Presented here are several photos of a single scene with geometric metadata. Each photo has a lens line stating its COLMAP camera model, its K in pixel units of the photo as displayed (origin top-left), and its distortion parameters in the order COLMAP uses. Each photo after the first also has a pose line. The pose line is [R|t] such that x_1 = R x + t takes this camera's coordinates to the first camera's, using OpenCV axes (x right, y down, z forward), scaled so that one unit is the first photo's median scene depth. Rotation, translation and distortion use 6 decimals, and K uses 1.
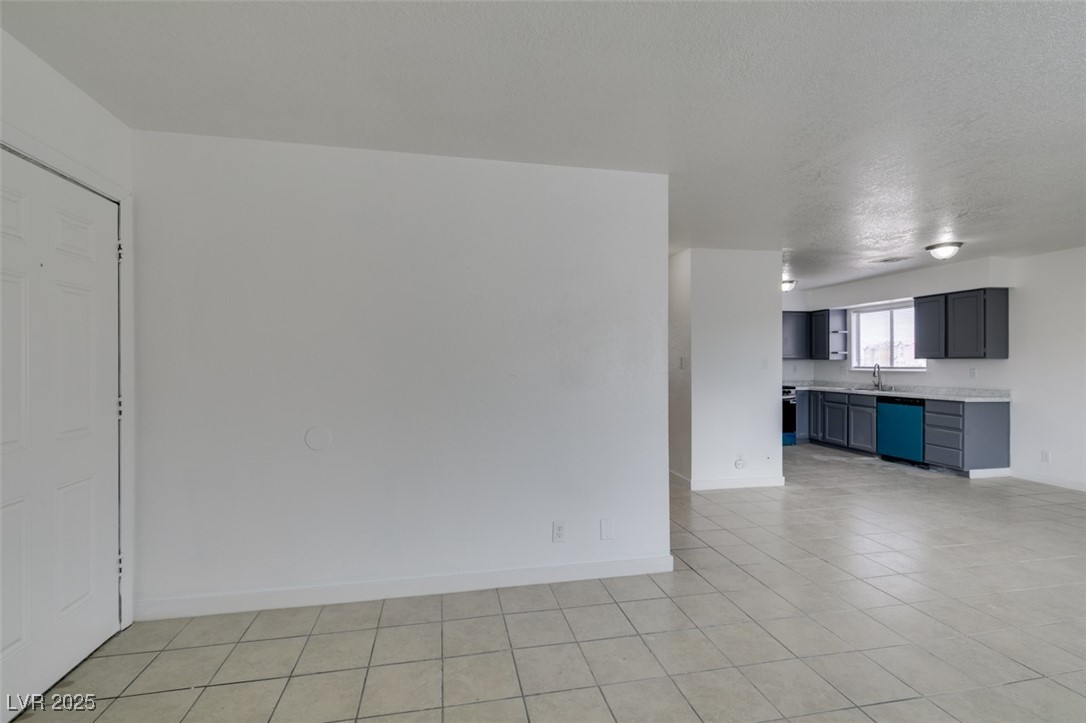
lens RADIAL K [[487.0, 0, 543.0], [0, 487.0, 361.5], [0, 0, 1]] dist [0.005751, 0.000066]
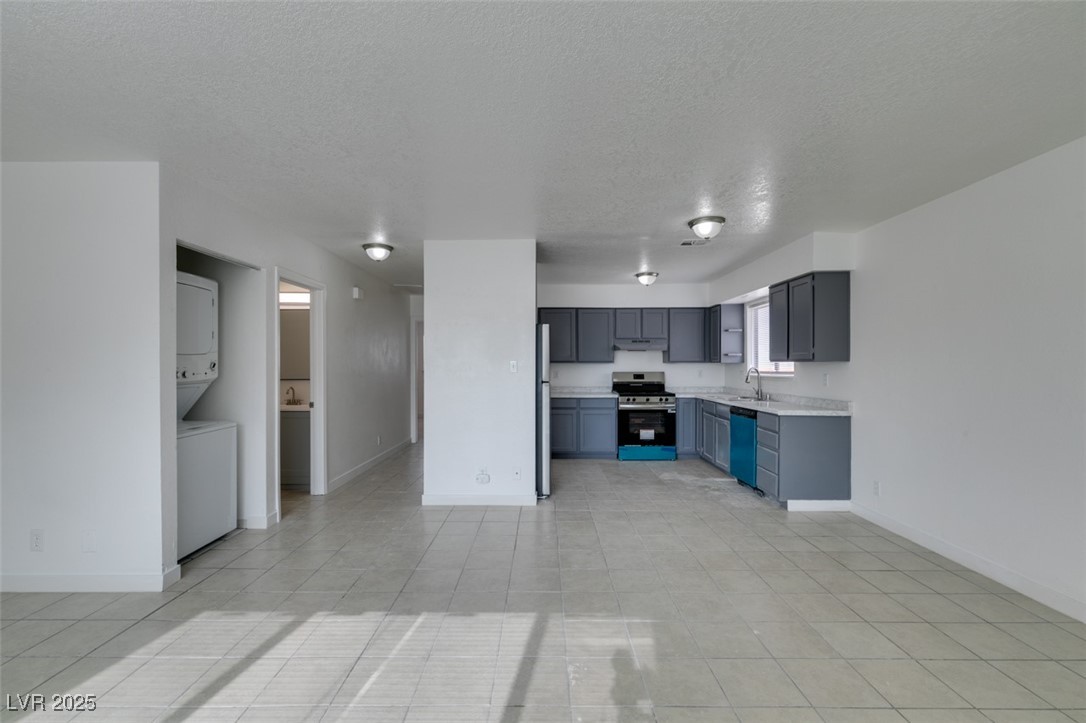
lens RADIAL K [[484.1, 0, 541.6], [0, 484.1, 368.3], [0, 0, 1]] dist [0.003261, -0.000690]
pose [[0.978320, 0.001728, -0.207090, 0.587608], [-0.000303, 0.999976, 0.006916, 0.000300], [0.207097, -0.006703, 0.978298, 0.128242]]
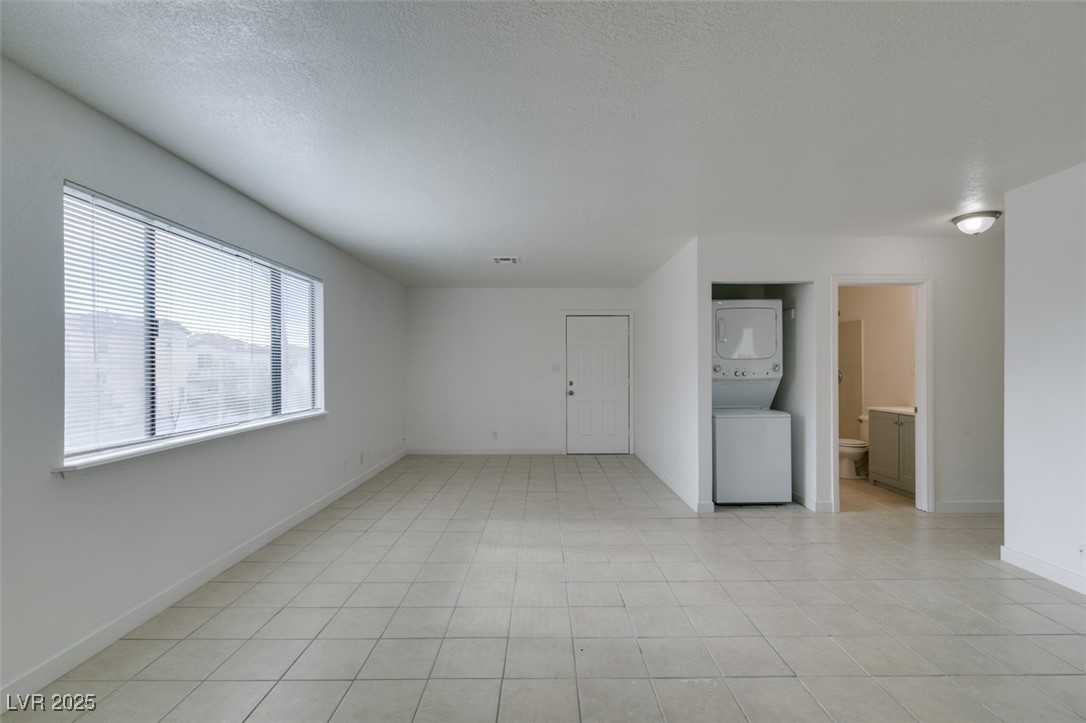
lens RADIAL K [[488.8, 0, 548.9], [0, 488.8, 364.9], [0, 0, 1]] dist [0.002698, -0.000104]
pose [[-0.194212, -0.005211, -0.980946, 0.892024], [0.001185, 0.999984, -0.005547, 0.001720], [0.980959, -0.002239, -0.194203, 0.432916]]
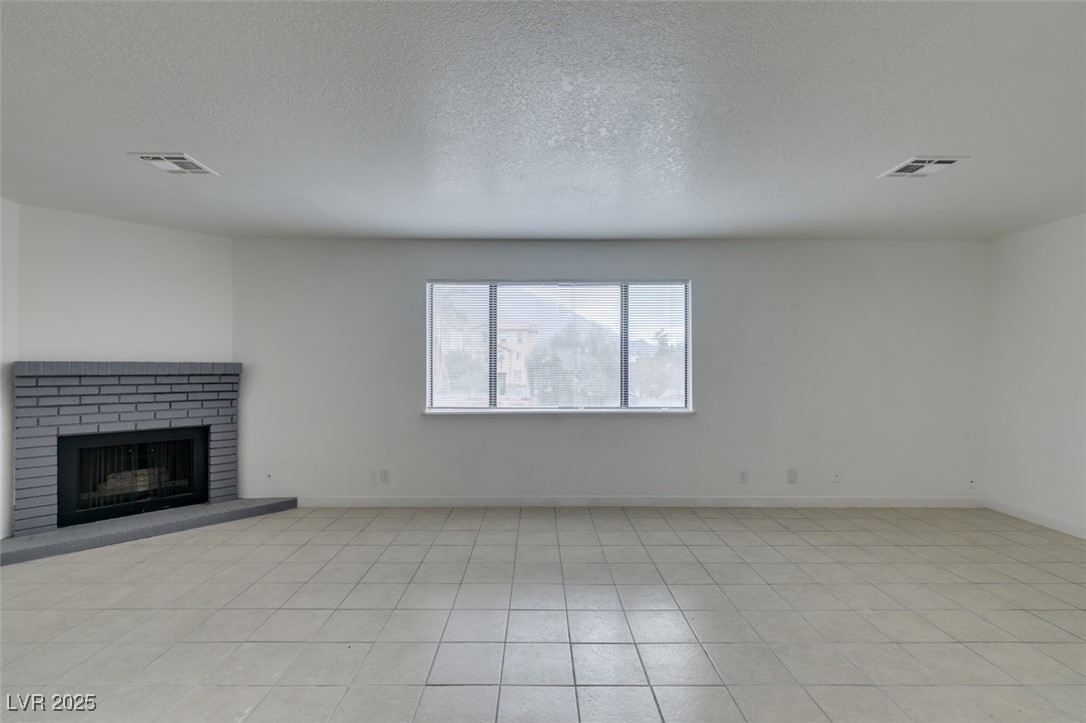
lens RADIAL K [[485.4, 0, 542.0], [0, 485.4, 365.4], [0, 0, 1]] dist [0.004566, -0.000584]
pose [[-0.979930, -0.002170, 0.199328, 0.295935], [-0.002665, 0.999994, -0.002214, 0.000691], [-0.199322, -0.002701, -0.979930, 0.725236]]
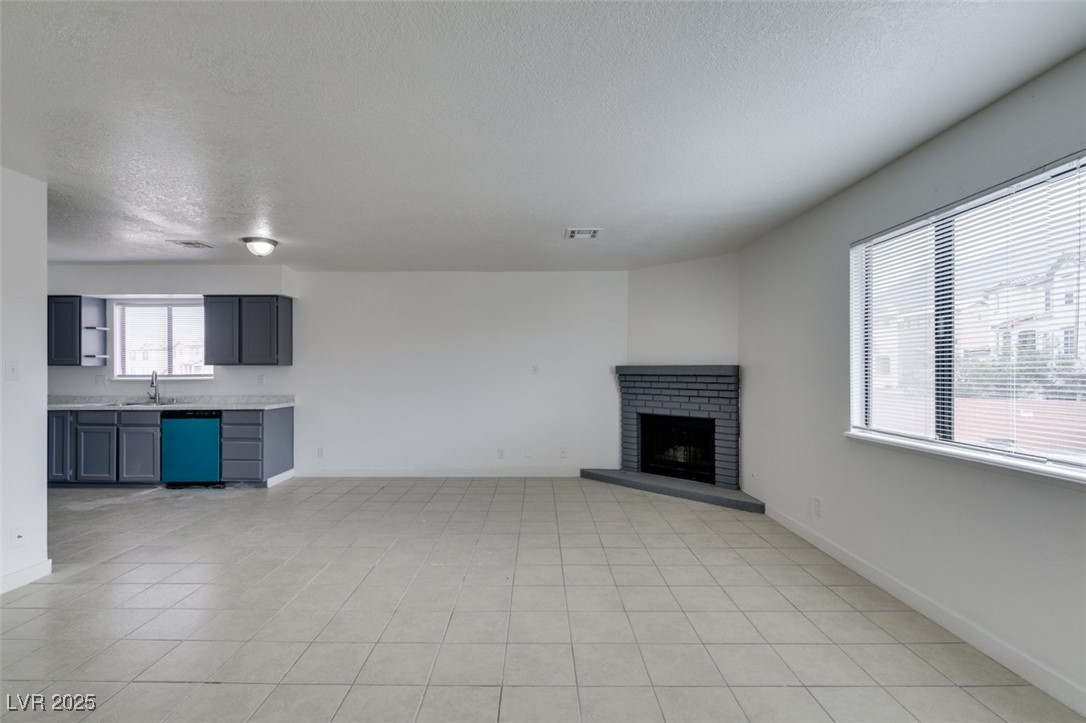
lens RADIAL K [[493.2, 0, 531.6], [0, 493.2, 368.4], [0, 0, 1]] dist [0.005998, -0.000196]
pose [[0.218566, 0.000697, 0.975822, 0.023811], [0.001050, 0.999999, -0.000949, 0.002147], [-0.975822, 0.001232, 0.218565, 0.248034]]
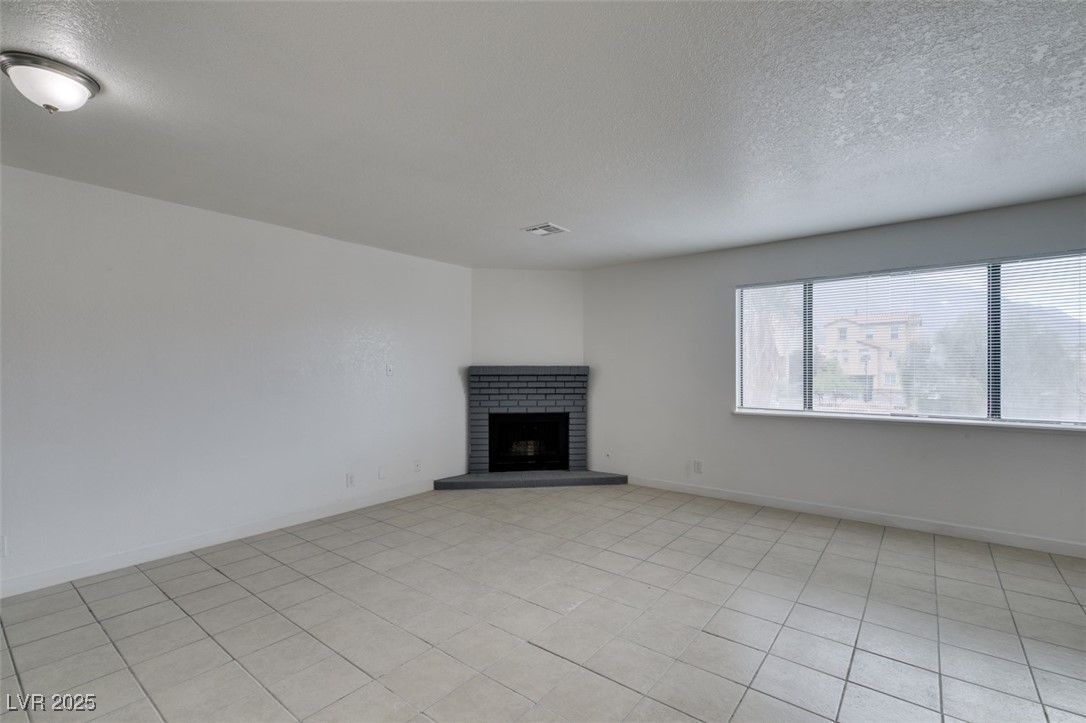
lens RADIAL K [[484.1, 0, 541.6], [0, 484.1, 368.3], [0, 0, 1]] dist [0.003261, -0.000690]
pose [[-0.638602, -0.000105, 0.769537, 0.215175], [0.000827, 0.999999, 0.000823, 0.000085], [-0.769537, 0.001161, -0.638601, 0.774137]]
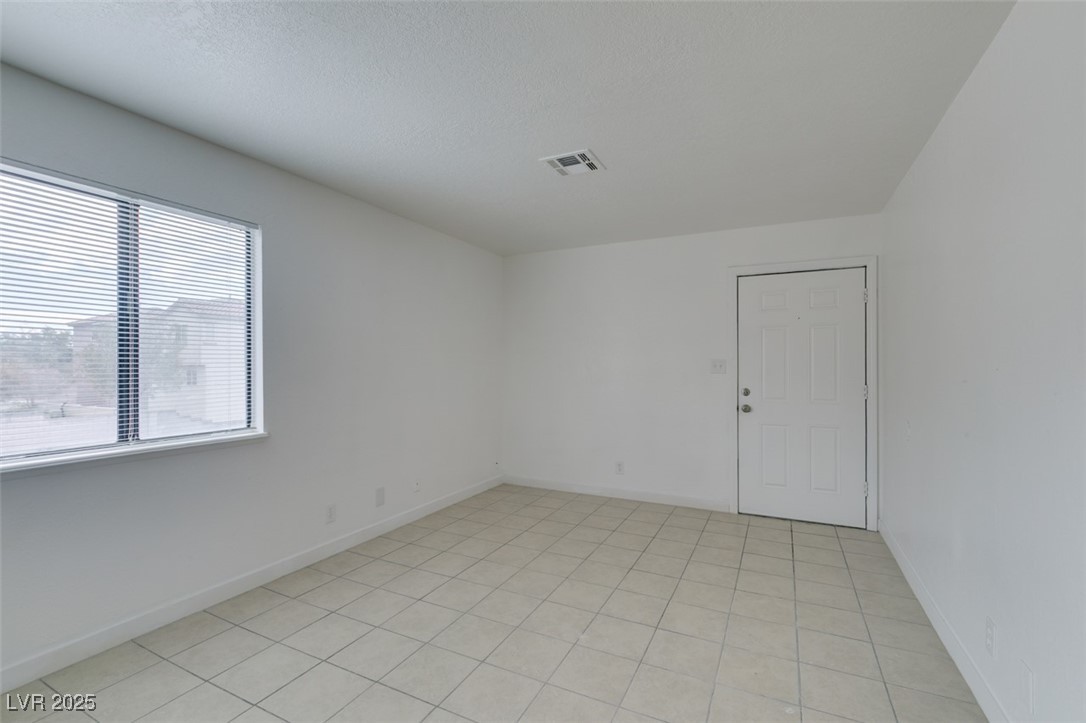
lens RADIAL K [[482.4, 0, 540.0], [0, 482.4, 364.2], [0, 0, 1]] dist [0.000674, 0.000094]
pose [[-0.623333, -0.002415, -0.781953, 0.418966], [0.000352, 0.999994, -0.003370, 0.002910], [0.781956, -0.002376, -0.623329, 0.452057]]
